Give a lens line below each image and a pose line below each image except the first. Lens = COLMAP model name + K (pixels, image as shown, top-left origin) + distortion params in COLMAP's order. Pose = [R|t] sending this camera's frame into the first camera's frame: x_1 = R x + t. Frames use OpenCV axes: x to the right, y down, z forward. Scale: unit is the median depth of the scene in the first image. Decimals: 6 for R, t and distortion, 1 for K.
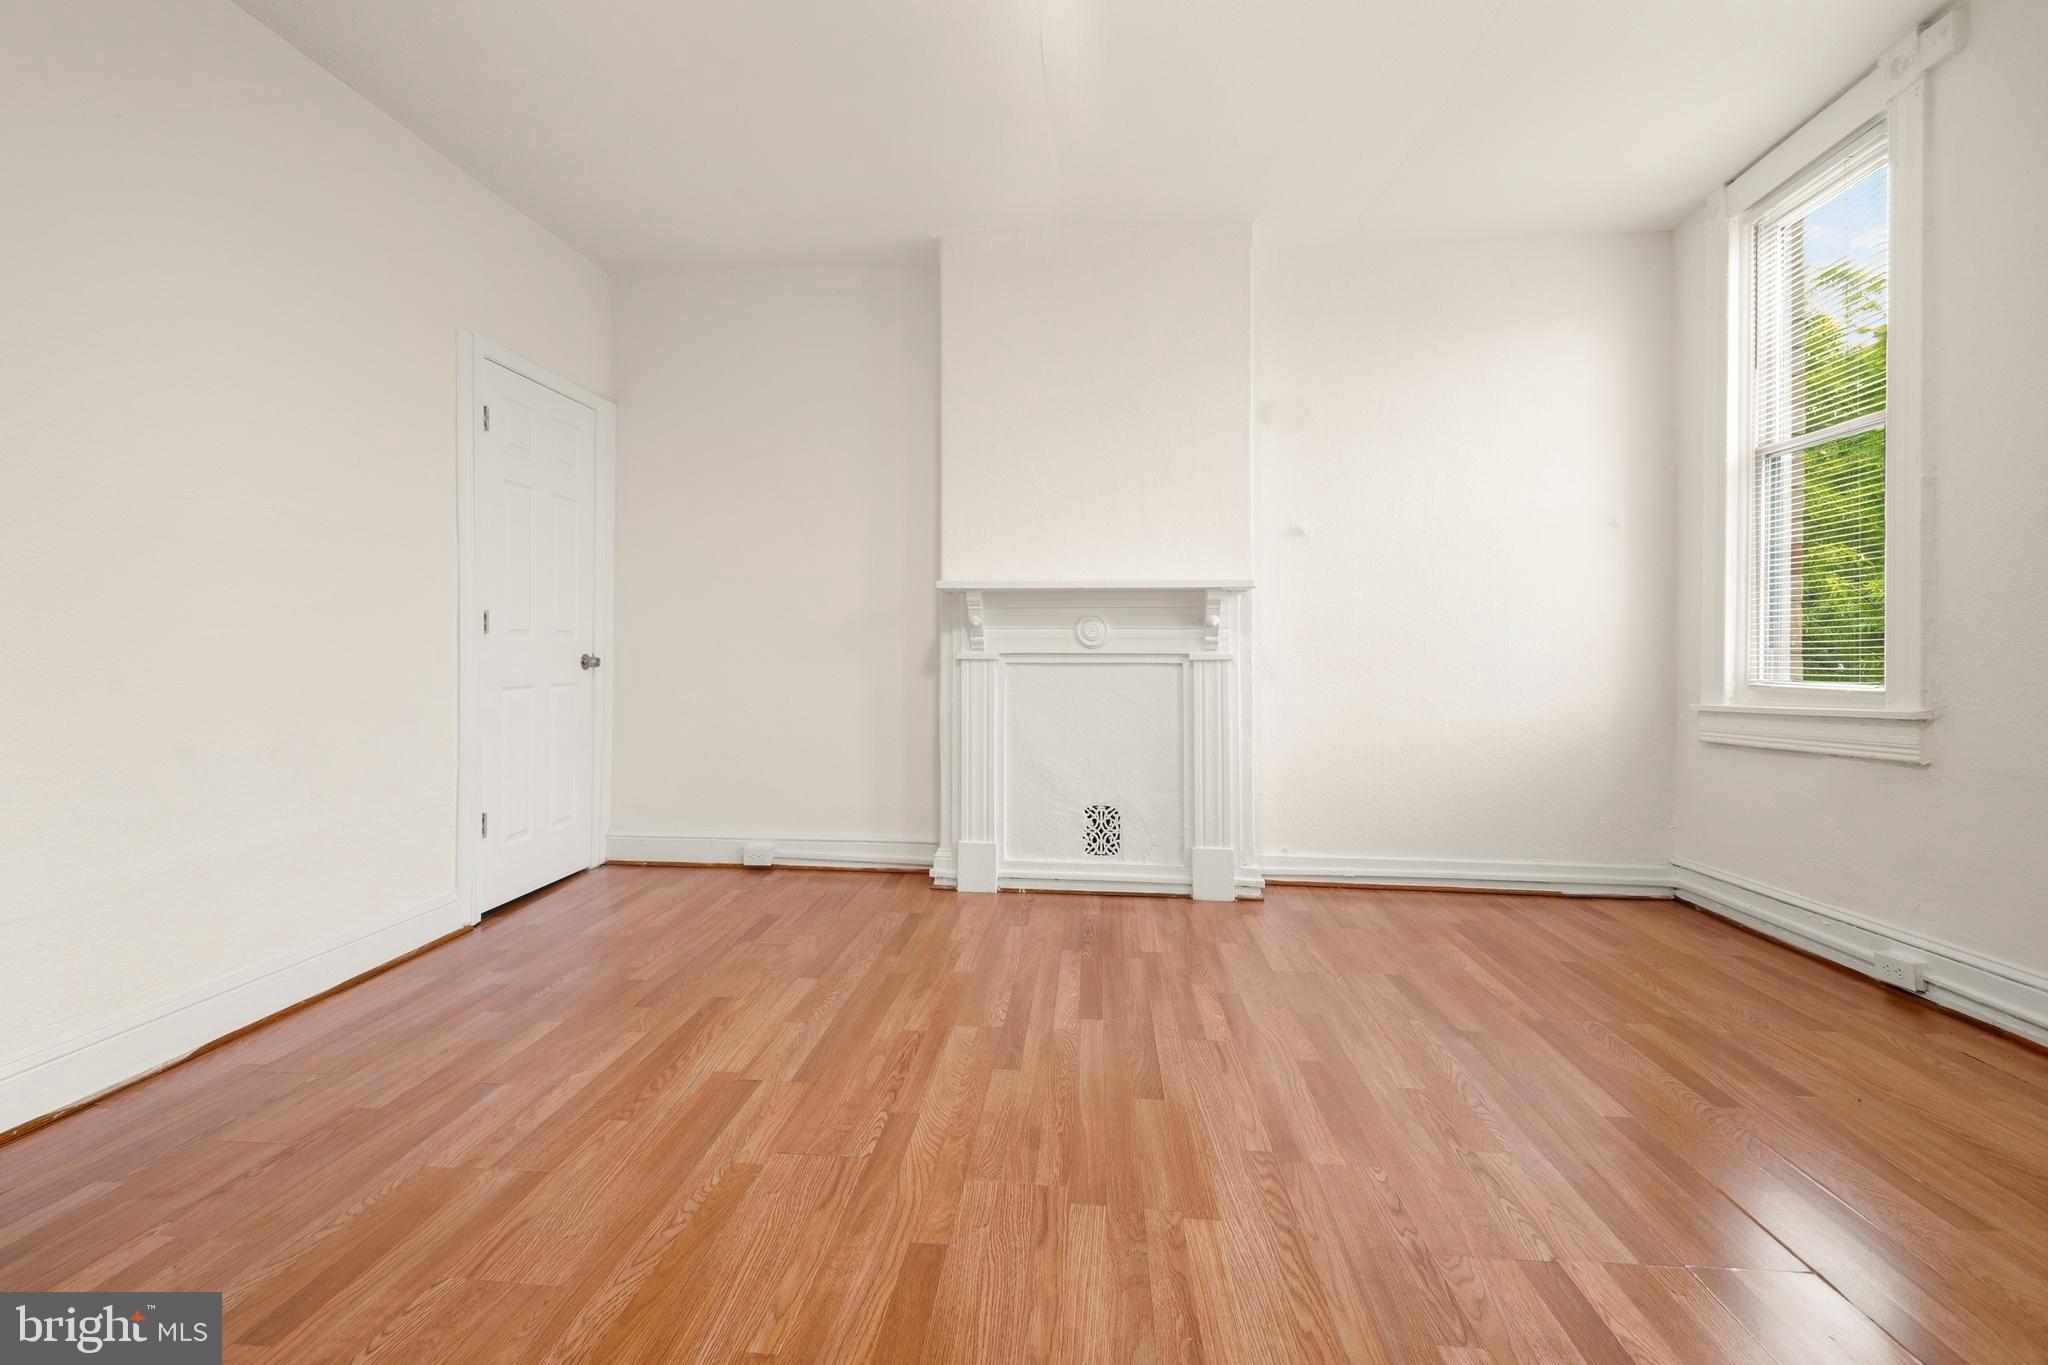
lens RADIAL K [[878.7, 0, 991.8], [0, 878.7, 658.3], [0, 0, 1]] dist [0.026271, -0.019467]
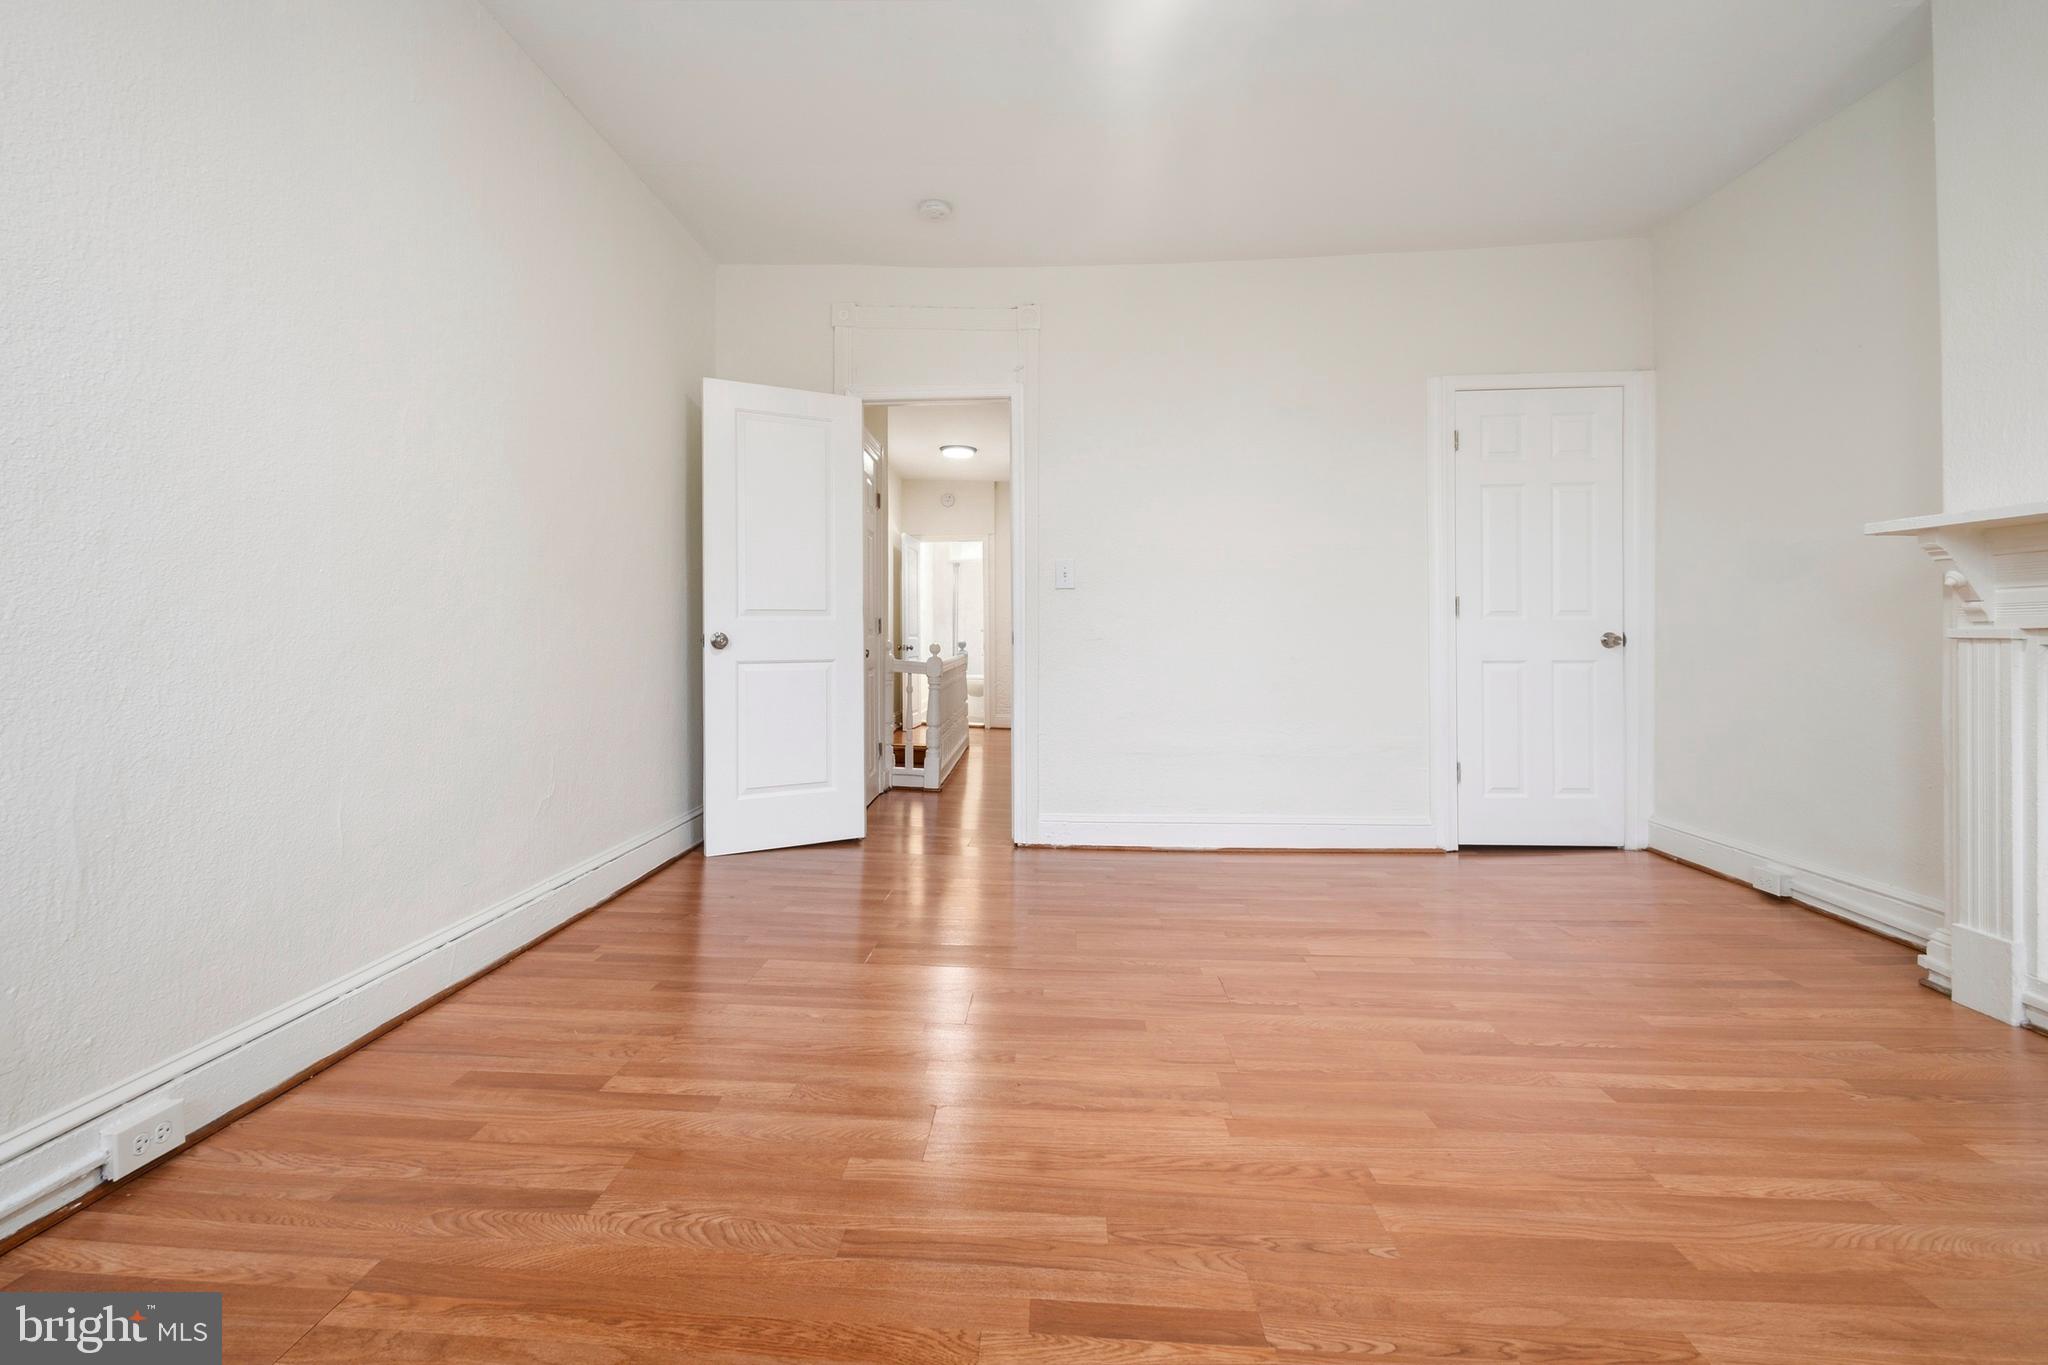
lens RADIAL K [[903.7, 0, 1009.0], [0, 903.7, 645.6], [0, 0, 1]] dist [0.028518, -0.022414]
pose [[0.058439, 0.010565, -0.998235, 0.688337], [-0.004172, 0.999938, 0.010339, 0.002769], [0.998282, 0.003561, 0.058479, 0.324796]]
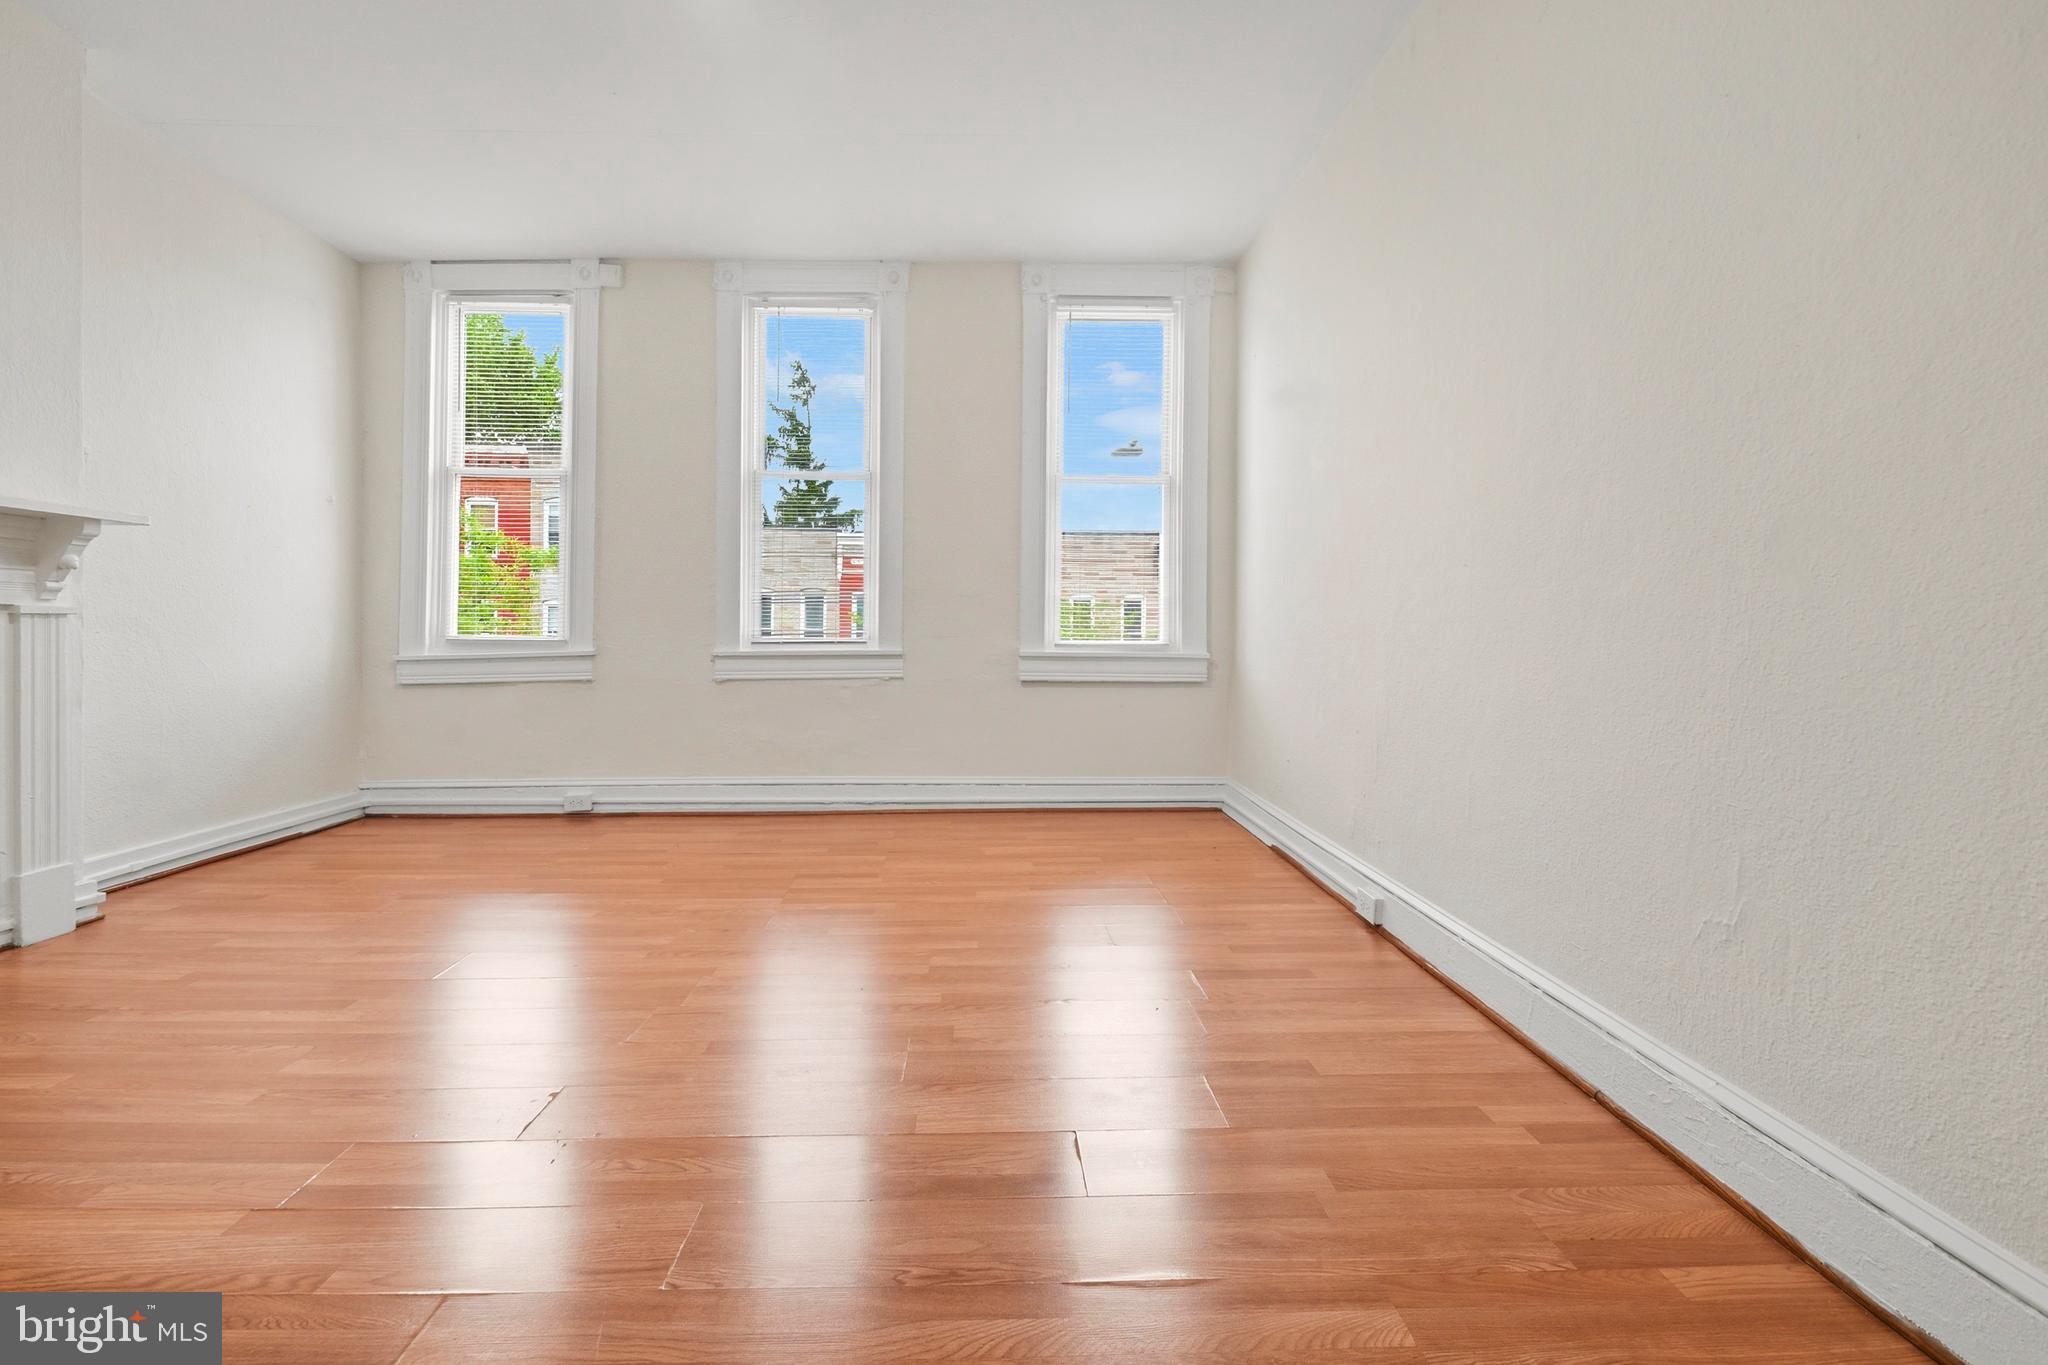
lens RADIAL K [[903.7, 0, 1009.0], [0, 903.7, 645.6], [0, 0, 1]] dist [0.028518, -0.022414]
pose [[-0.143212, -0.016152, 0.989560, -0.708816], [-0.004353, 0.999867, 0.015690, 0.015132], [-0.989682, -0.002060, -0.143263, 0.357640]]
